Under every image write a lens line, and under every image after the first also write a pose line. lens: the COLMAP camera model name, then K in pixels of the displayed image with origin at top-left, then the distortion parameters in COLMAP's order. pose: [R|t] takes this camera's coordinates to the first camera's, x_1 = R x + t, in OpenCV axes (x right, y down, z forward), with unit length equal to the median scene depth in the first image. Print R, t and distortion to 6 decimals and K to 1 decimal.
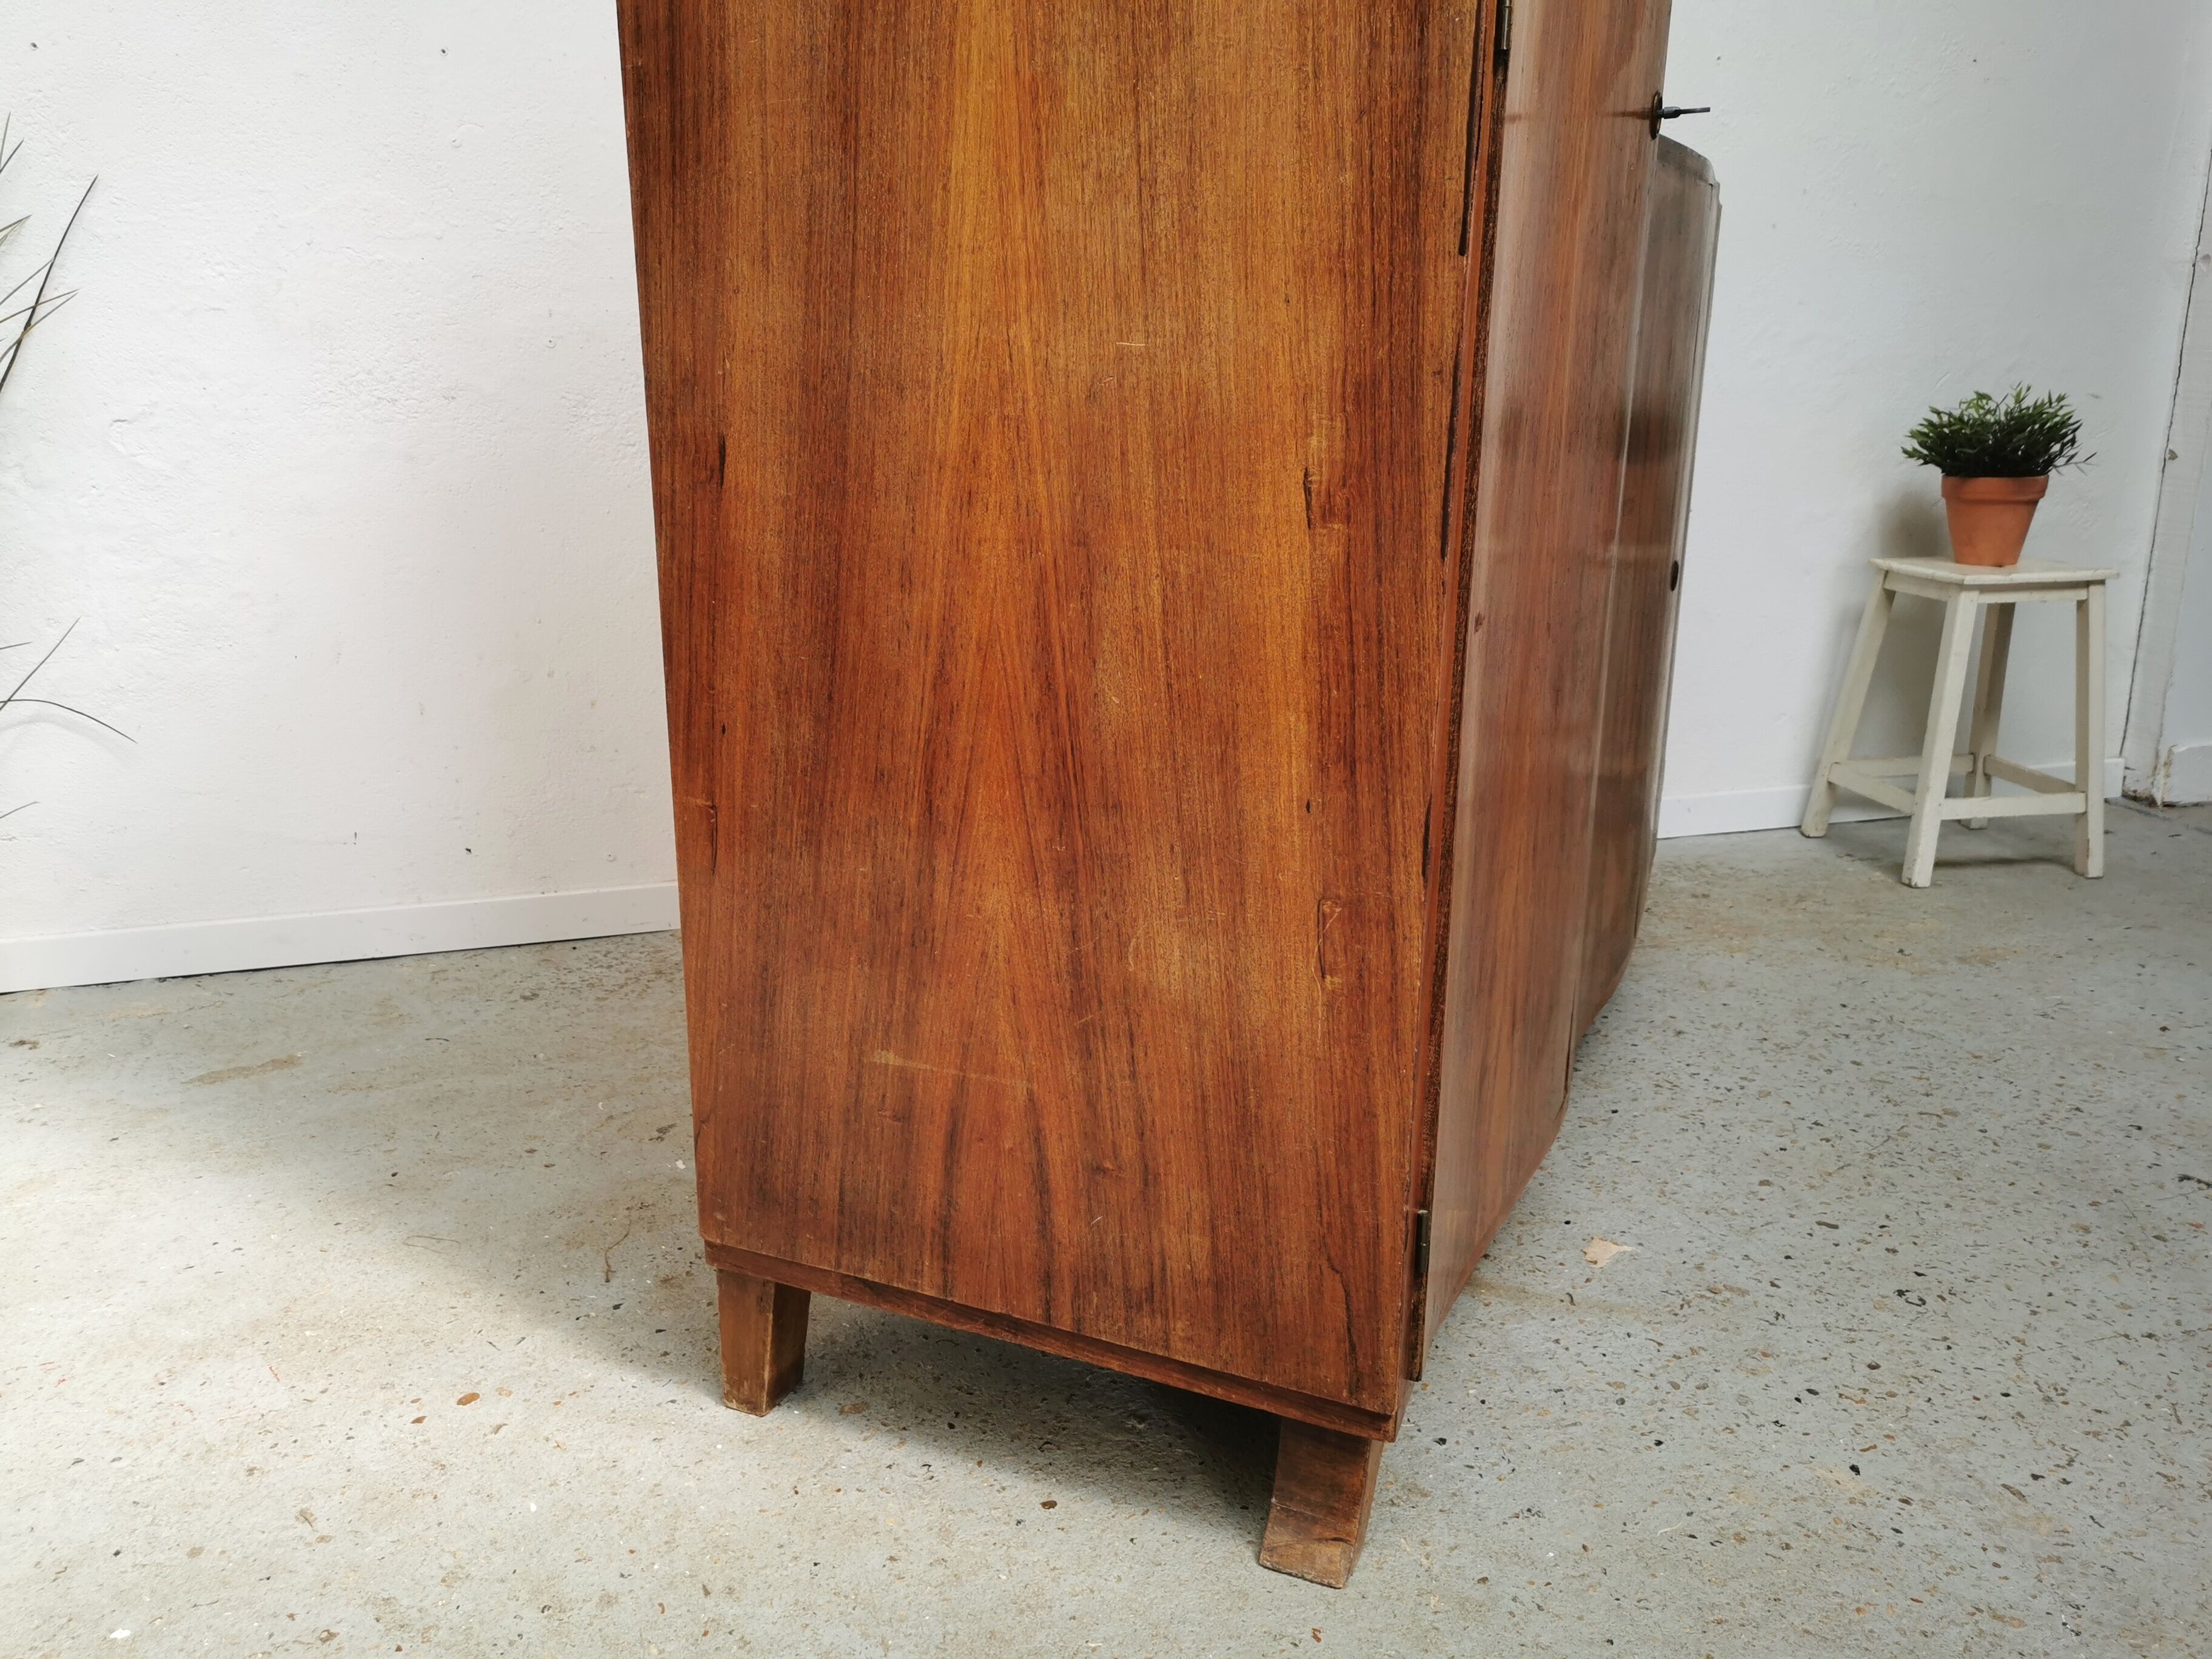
lens RADIAL K [[1699.7, 0, 1105.4], [0, 1699.7, 847.8], [0, 0, 1]] dist [0.055465, -0.050396]
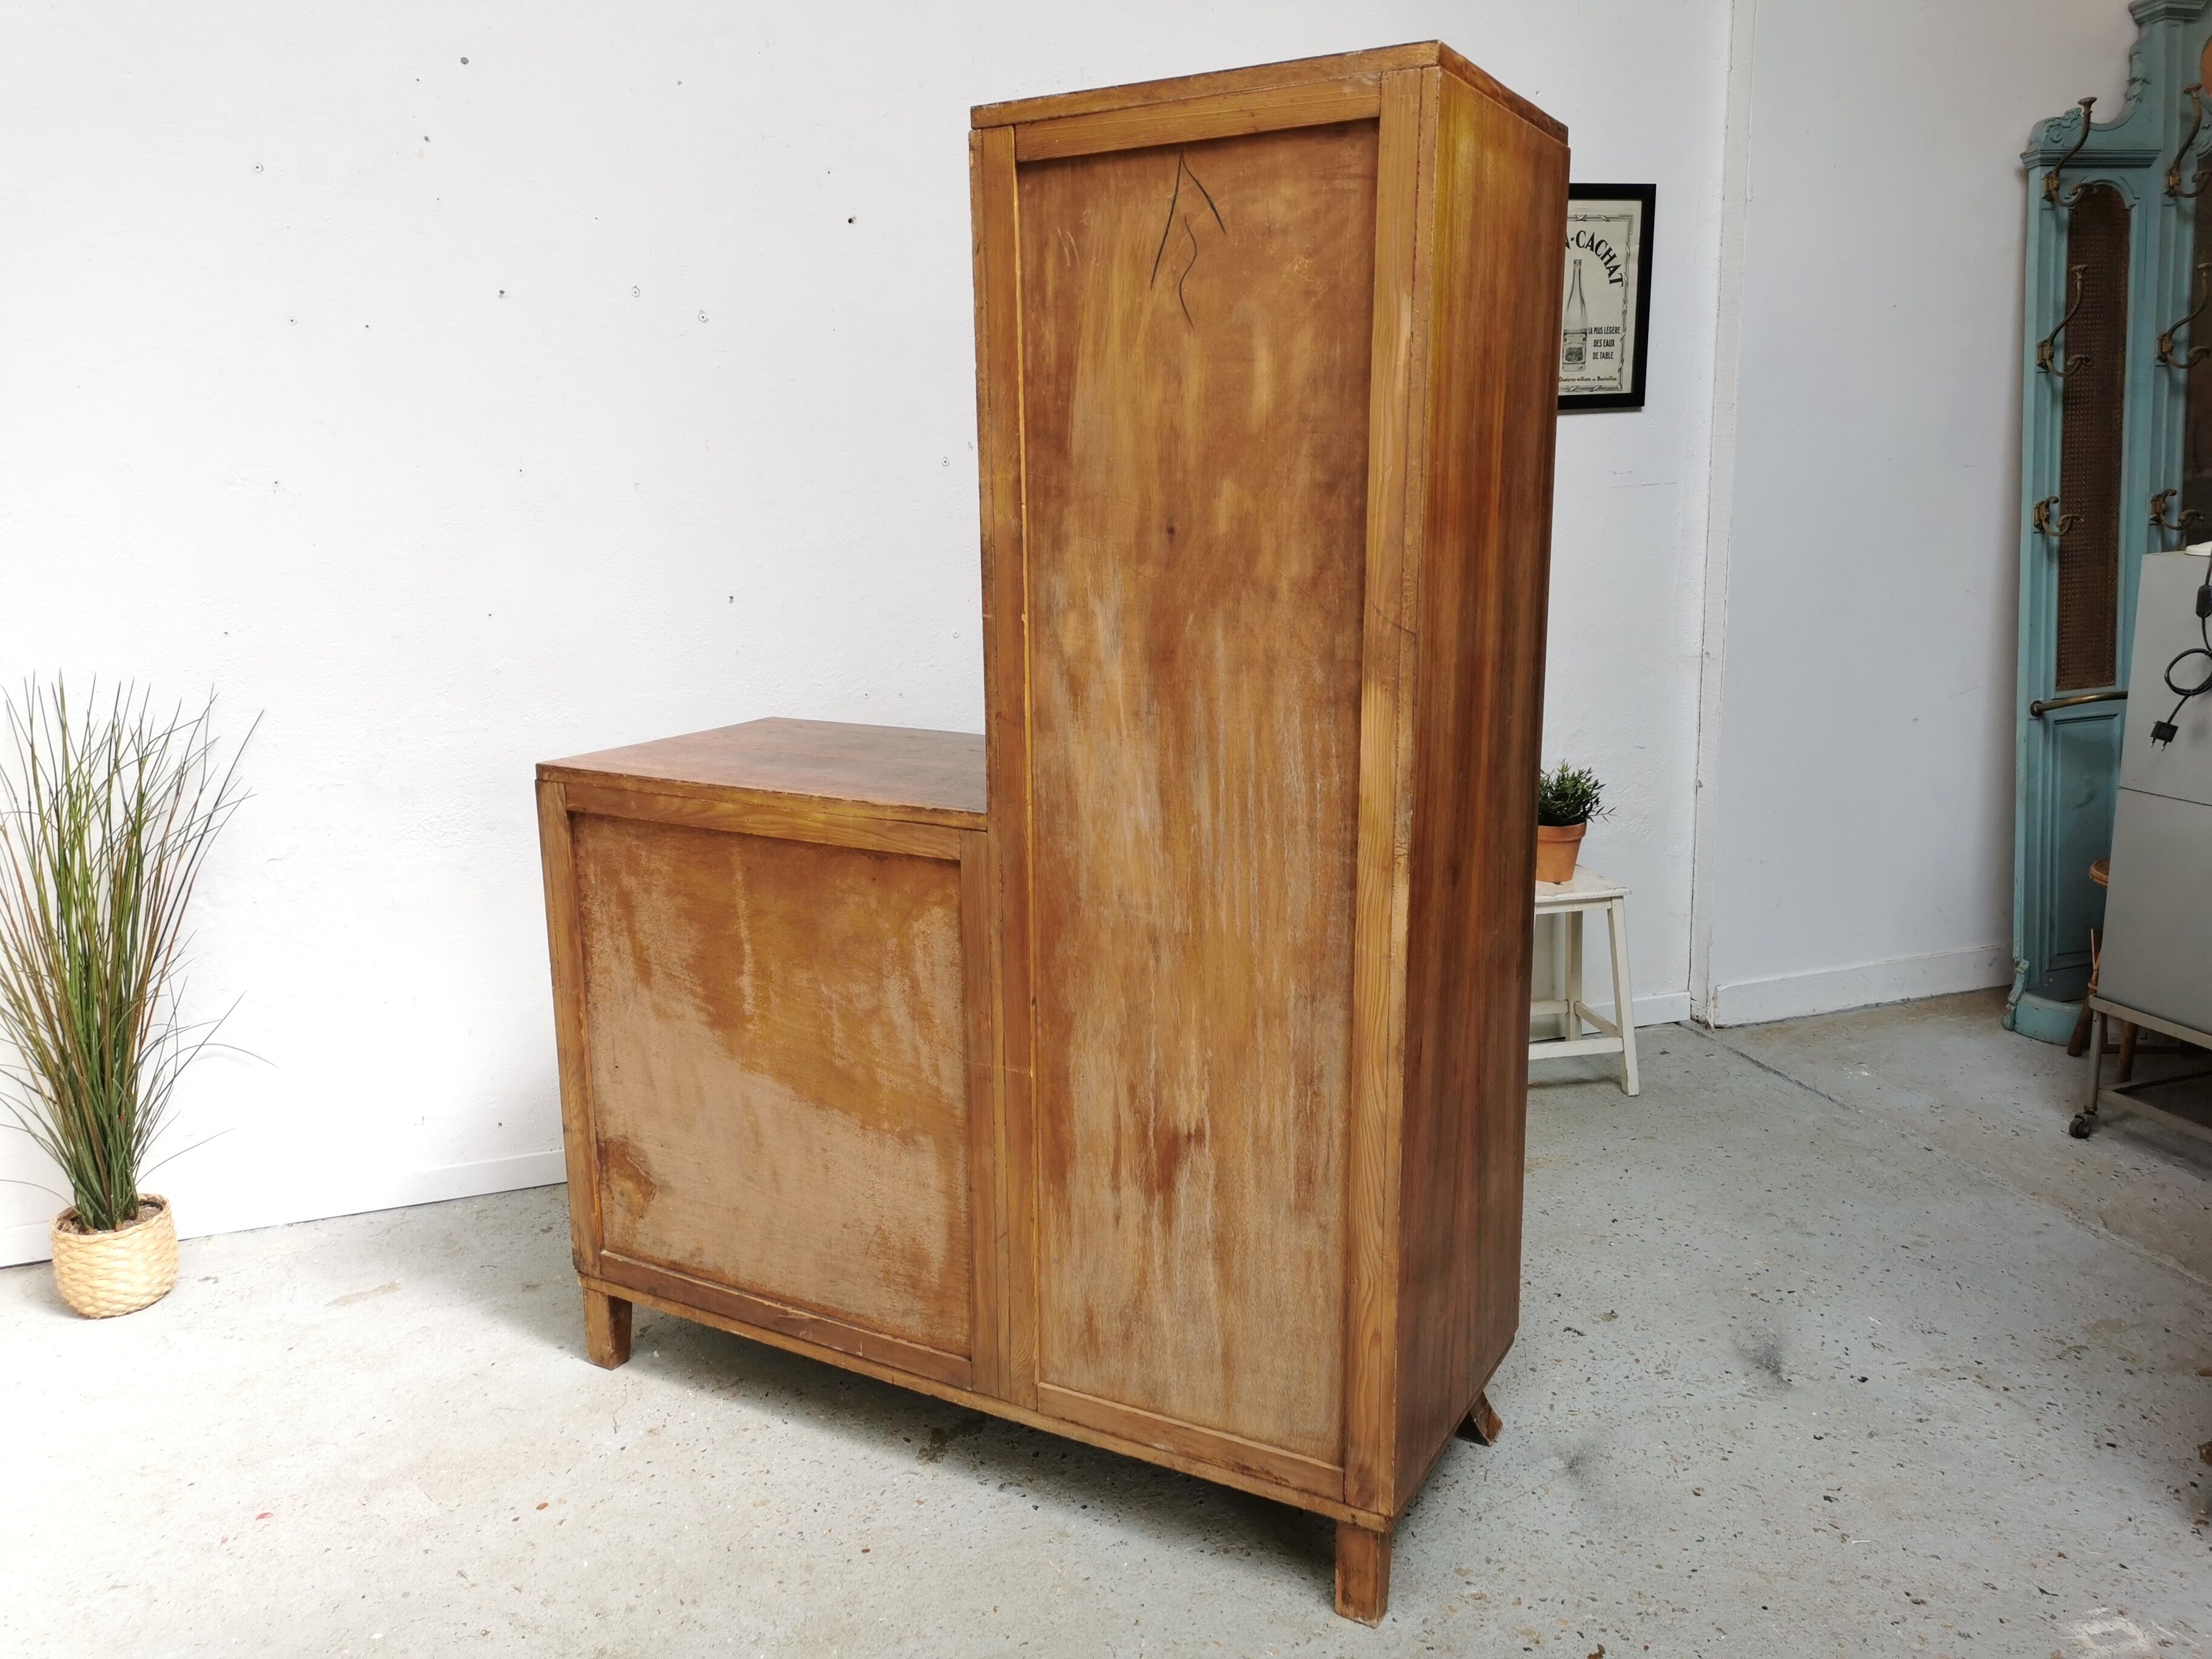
lens RADIAL K [[1699.7, 0, 1107.6], [0, 1699.7, 846.7], [0, 0, 1]] dist [0.055465, -0.050396]
pose [[0.999019, -0.025568, 0.036149, 0.162382], [0.027276, 0.998495, -0.047578, -0.254438], [-0.034879, 0.048518, 0.998213, -0.809832]]
